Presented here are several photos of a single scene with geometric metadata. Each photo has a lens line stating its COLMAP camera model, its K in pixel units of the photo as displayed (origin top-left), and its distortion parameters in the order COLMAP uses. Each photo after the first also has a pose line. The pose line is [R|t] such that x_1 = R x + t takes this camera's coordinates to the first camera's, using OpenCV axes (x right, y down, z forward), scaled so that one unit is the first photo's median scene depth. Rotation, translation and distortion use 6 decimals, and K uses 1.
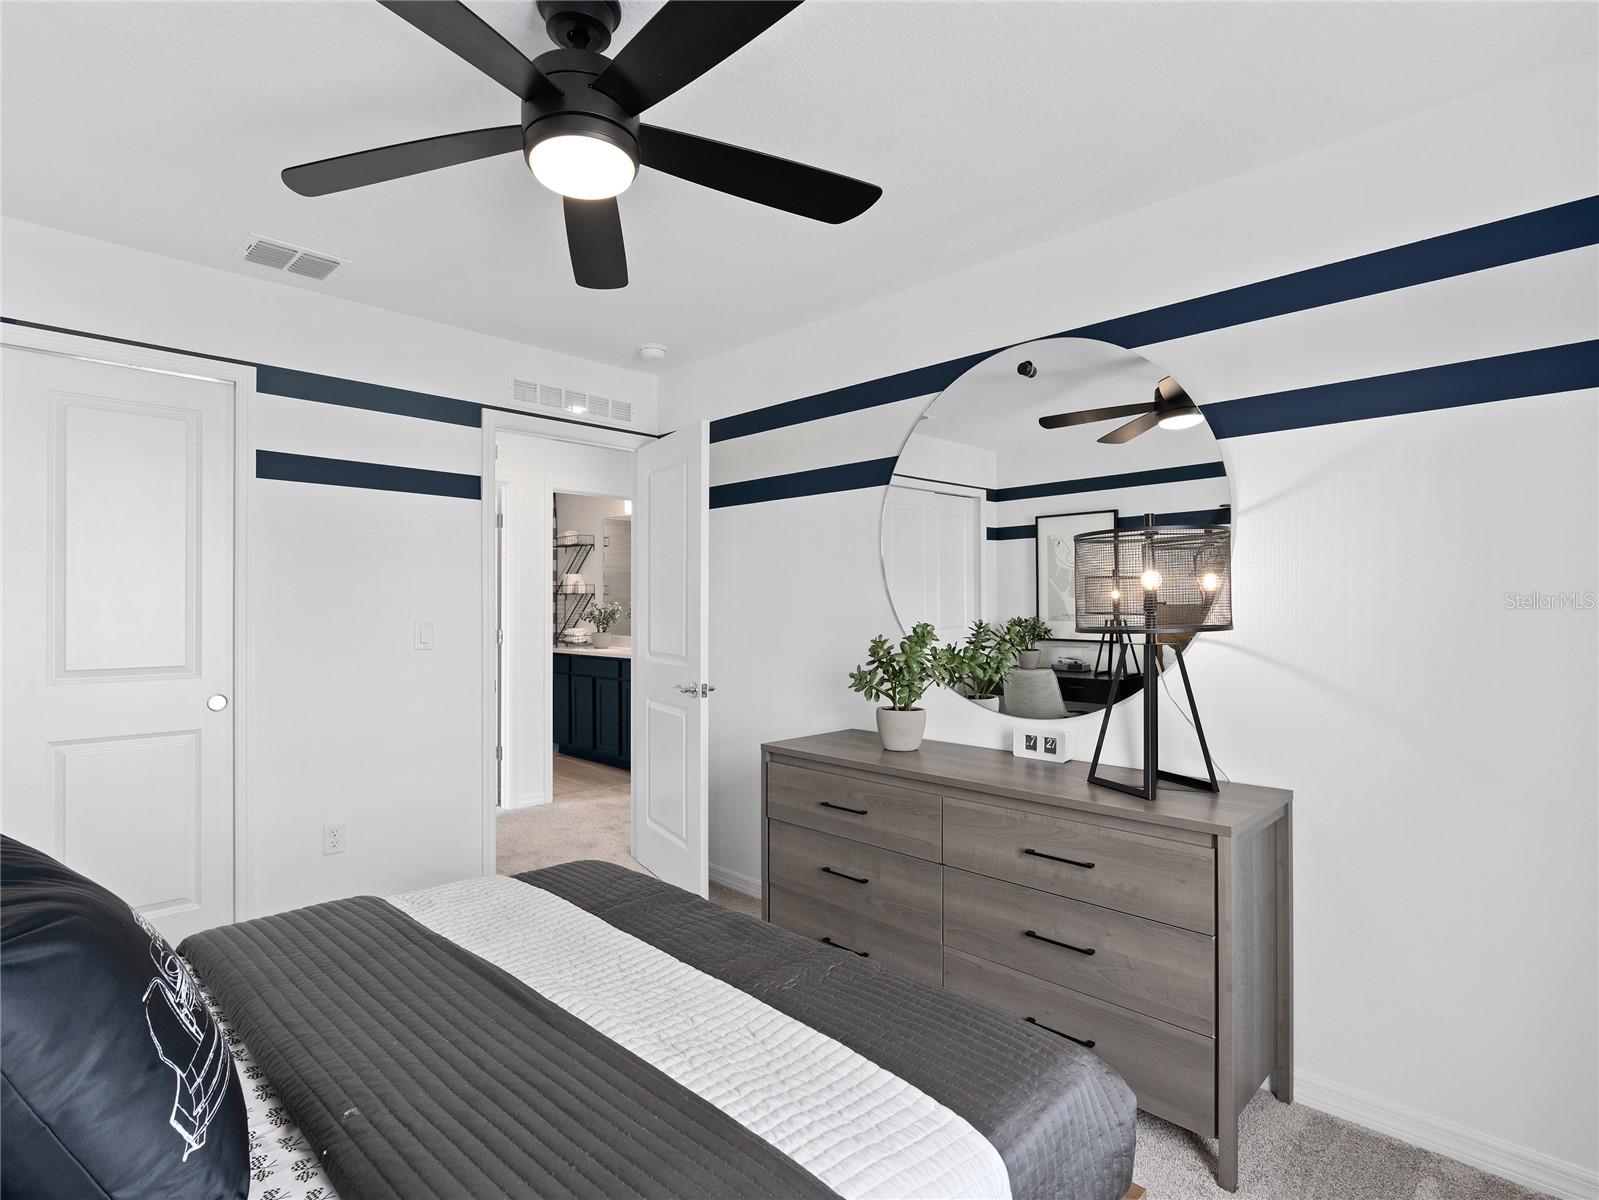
lens RADIAL K [[807.3, 0, 798.3], [0, 807.3, 603.4], [0, 0, 1]] dist [-0.014508, 0.005900]
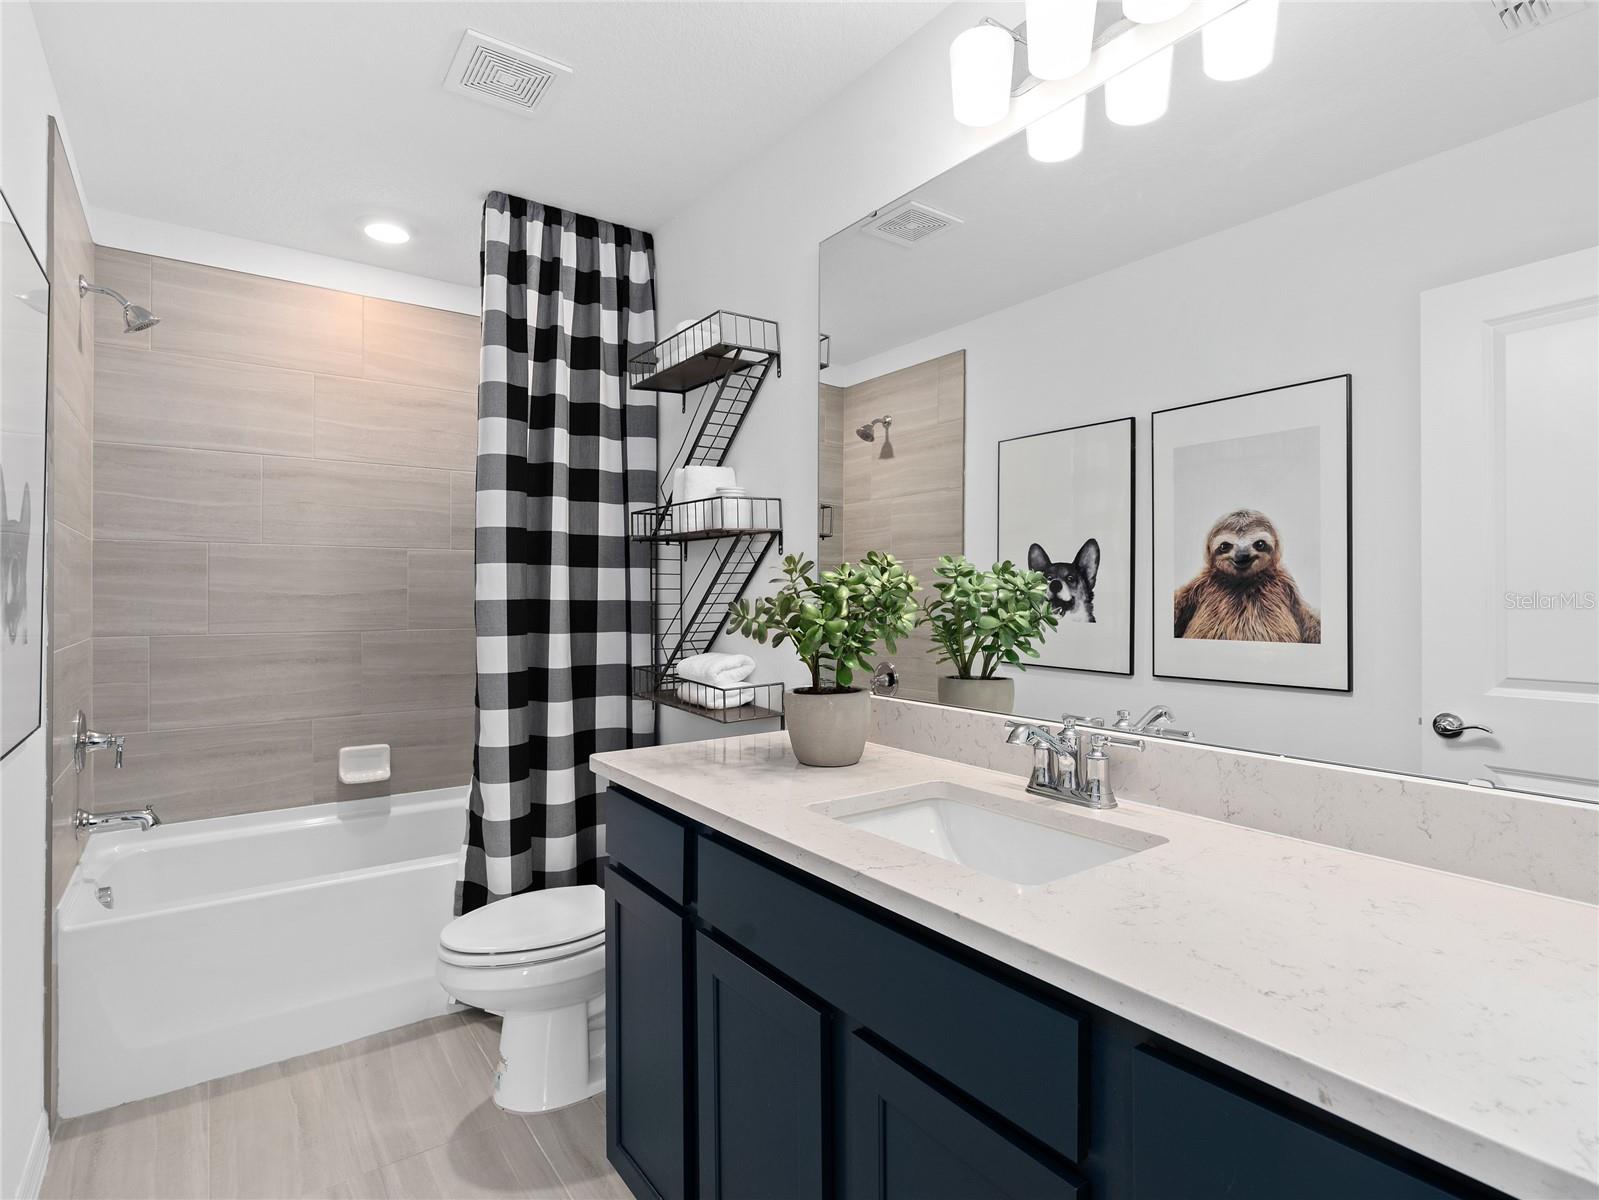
lens RADIAL K [[807.3, 0, 798.3], [0, 807.3, 603.4], [0, 0, 1]] dist [-0.014508, 0.005900]
pose [[0.986376, 0.004072, -0.164457, -0.200880], [-0.001475, 0.999872, 0.015913, 0.008206], [0.164501, -0.015453, 0.986256, 0.726776]]
